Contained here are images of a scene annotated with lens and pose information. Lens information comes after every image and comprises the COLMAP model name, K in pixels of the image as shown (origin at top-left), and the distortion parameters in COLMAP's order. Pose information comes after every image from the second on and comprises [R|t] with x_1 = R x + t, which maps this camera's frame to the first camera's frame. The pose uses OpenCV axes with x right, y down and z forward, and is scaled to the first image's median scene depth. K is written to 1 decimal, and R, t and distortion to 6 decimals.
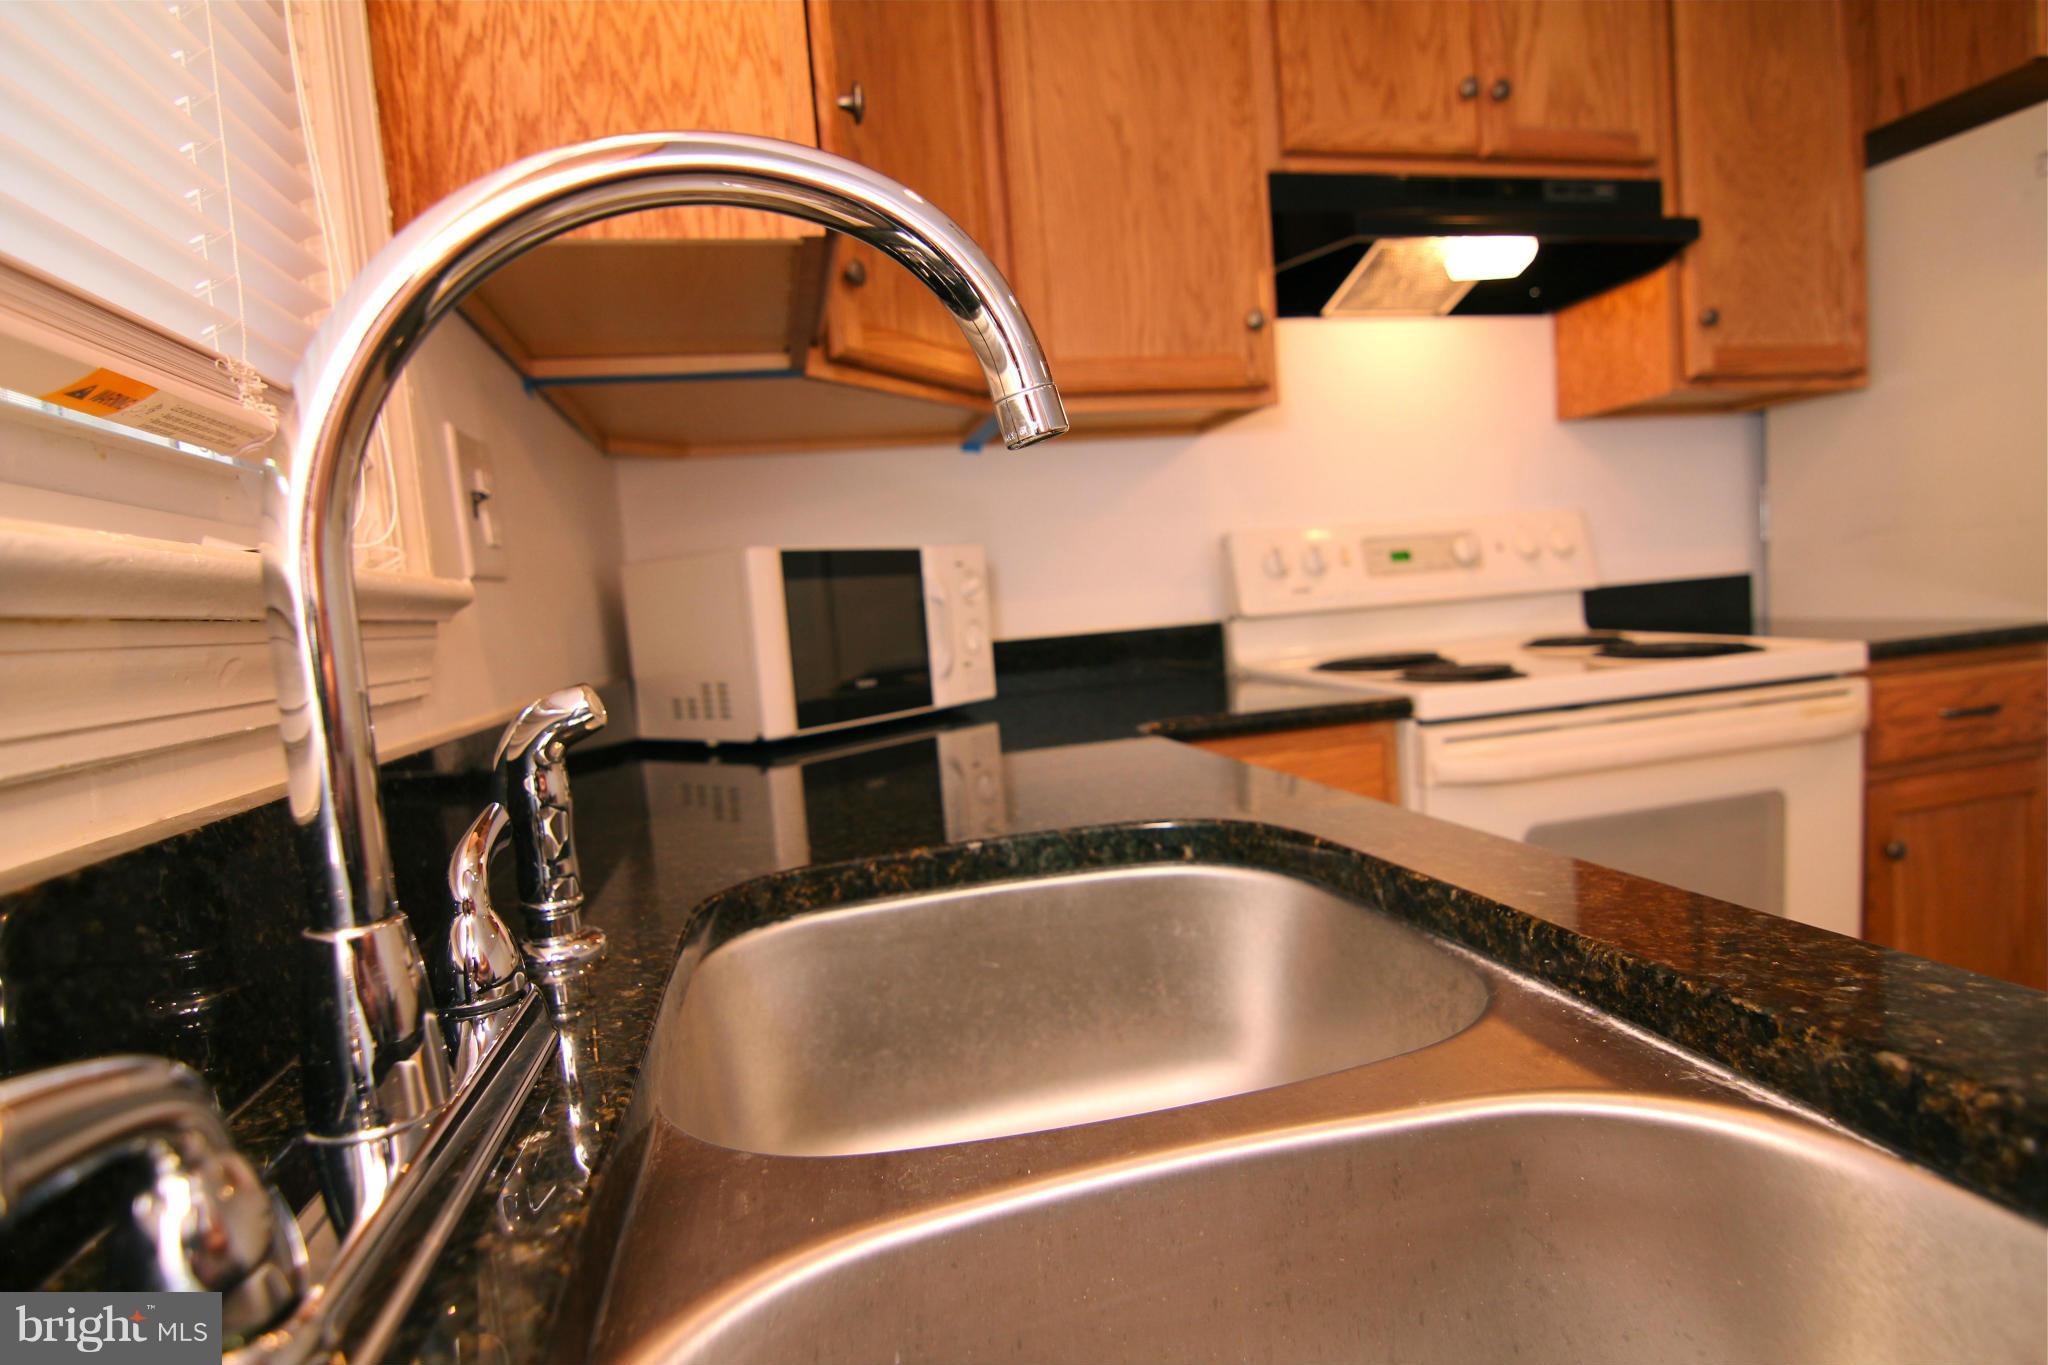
lens RADIAL K [[1040.4, 0, 1023.5], [0, 1040.4, 696.9], [0, 0, 1]] dist [-0.012790, -0.007039]
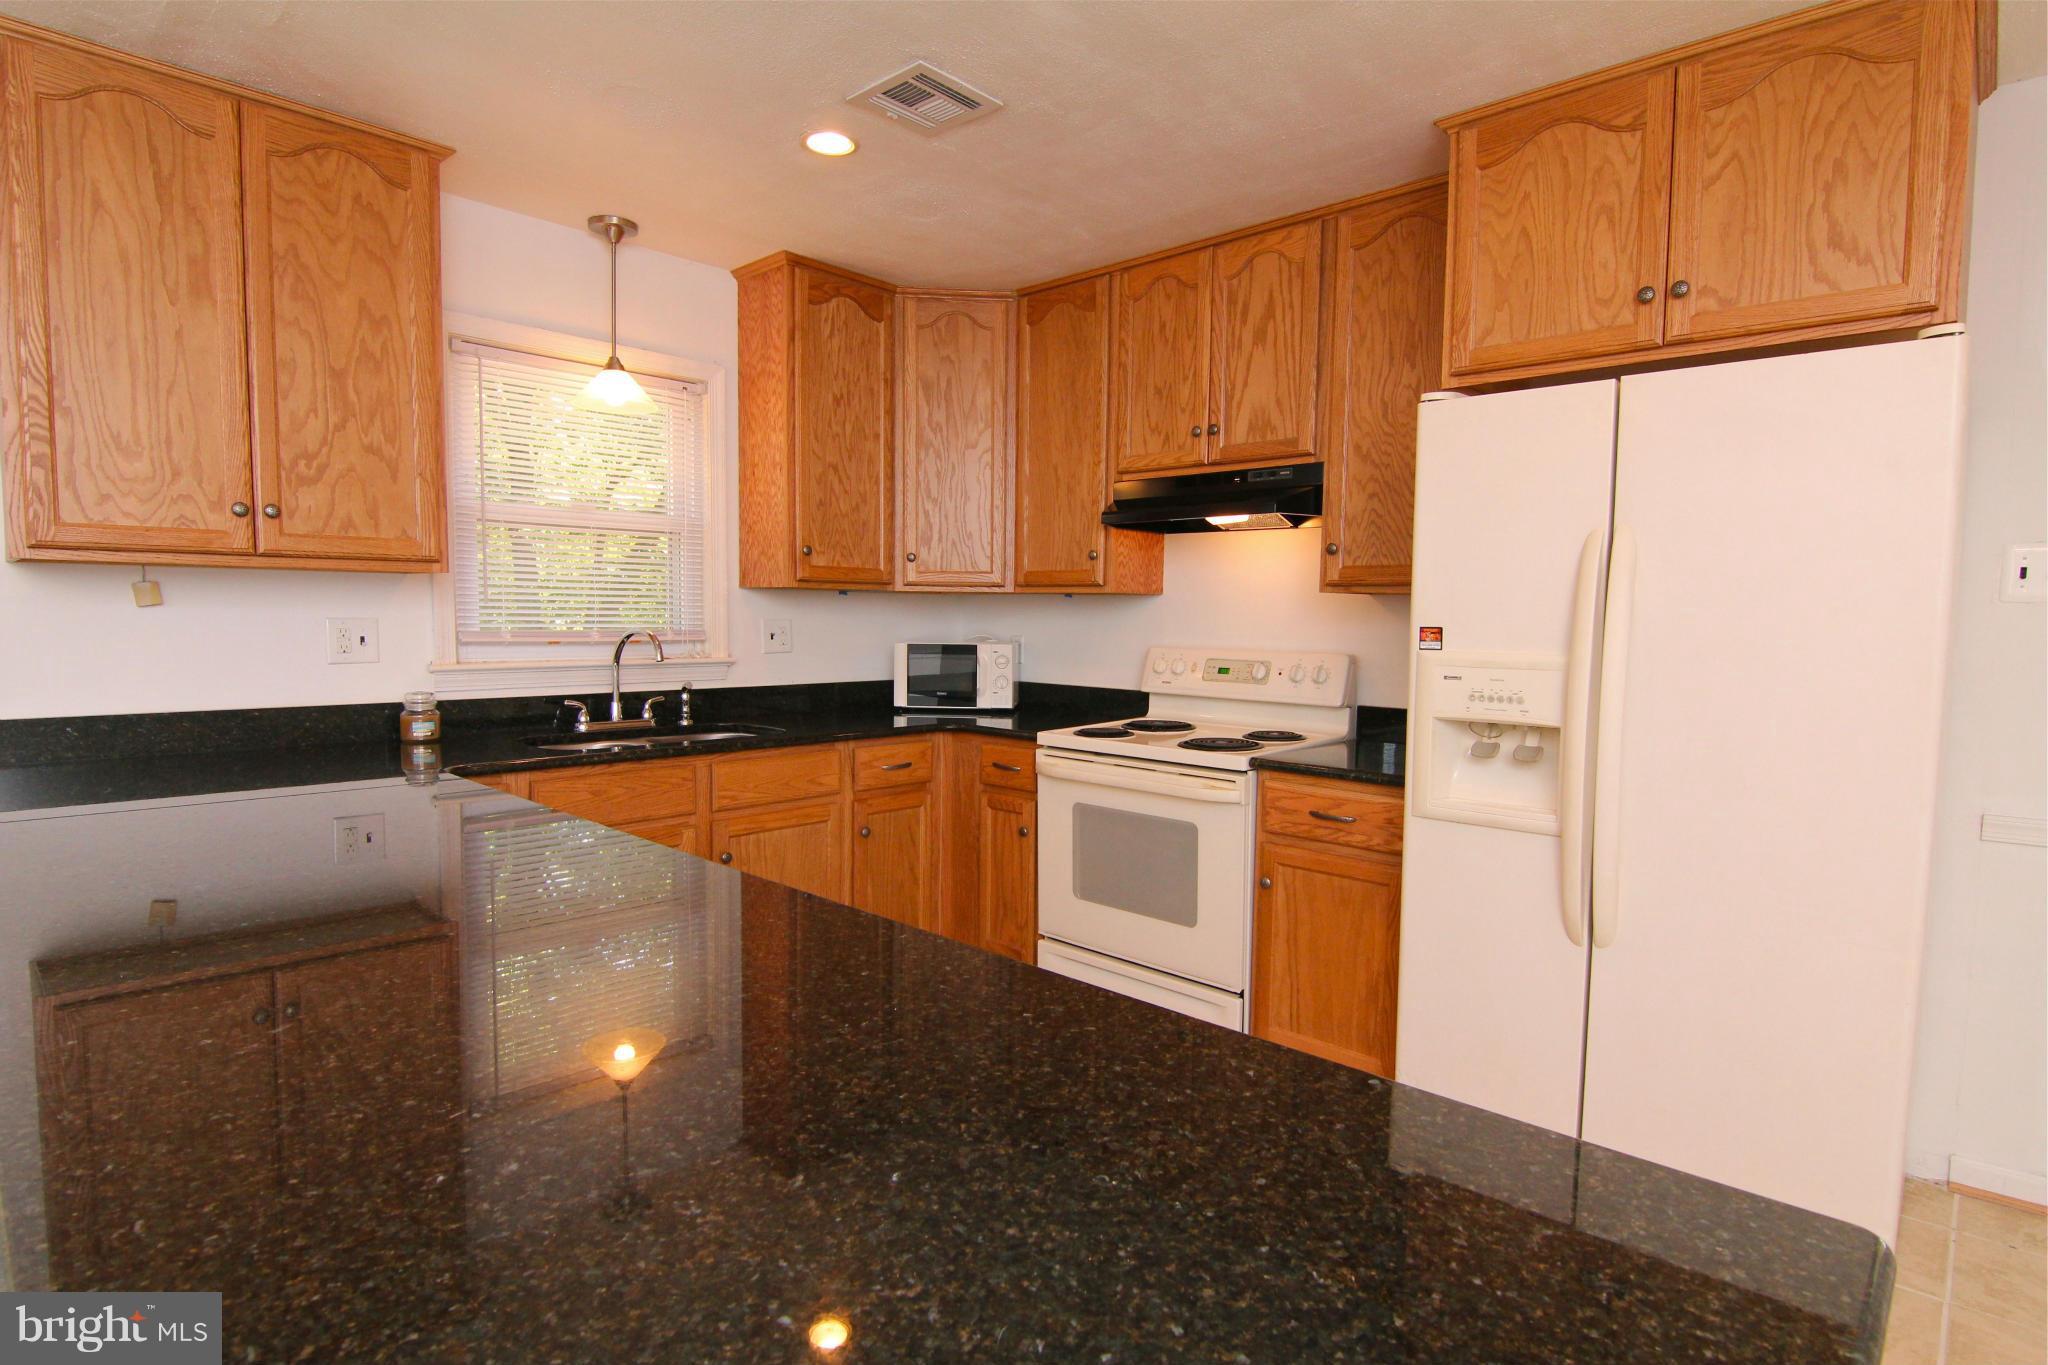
lens RADIAL K [[1040.4, 0, 1034.0], [0, 1040.4, 698.4], [0, 0, 1]] dist [-0.012790, -0.007039]
pose [[0.560505, 0.156490, -0.813231, 1.896410], [-0.129914, 0.986441, 0.100280, -0.262626], [0.817898, 0.049443, 0.573235, -0.309117]]
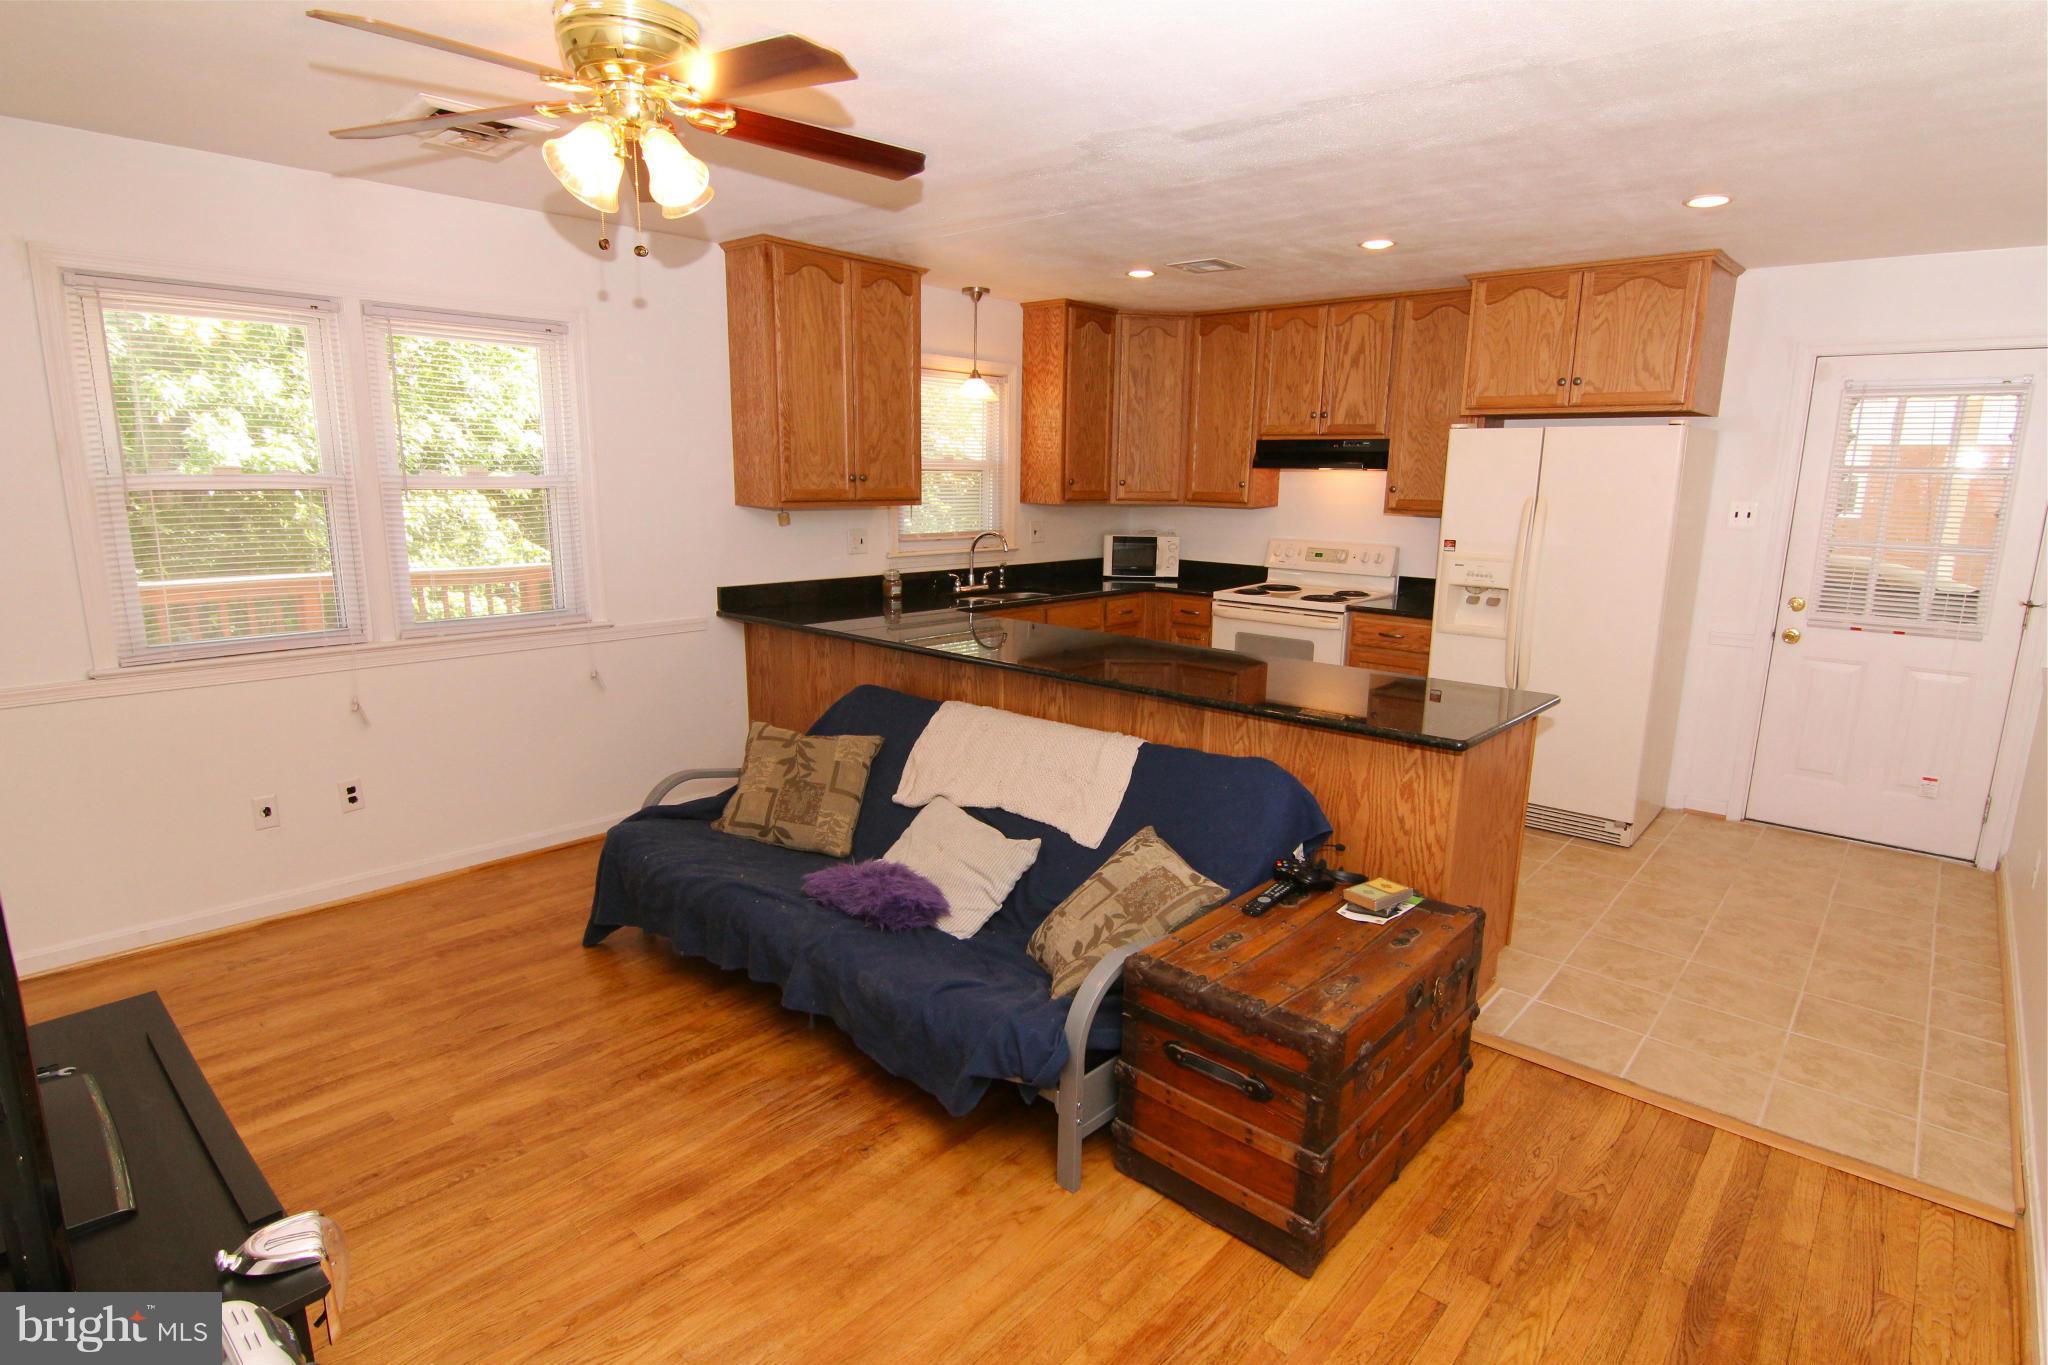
lens RADIAL K [[1040.4, 0, 1025.9], [0, 1040.4, 697.9], [0, 0, 1]] dist [-0.012790, -0.007039]
pose [[0.575062, 0.261462, -0.775204, 2.680243], [-0.131160, 0.964763, 0.228100, -0.361832], [0.807528, -0.029496, 0.589092, -1.676965]]
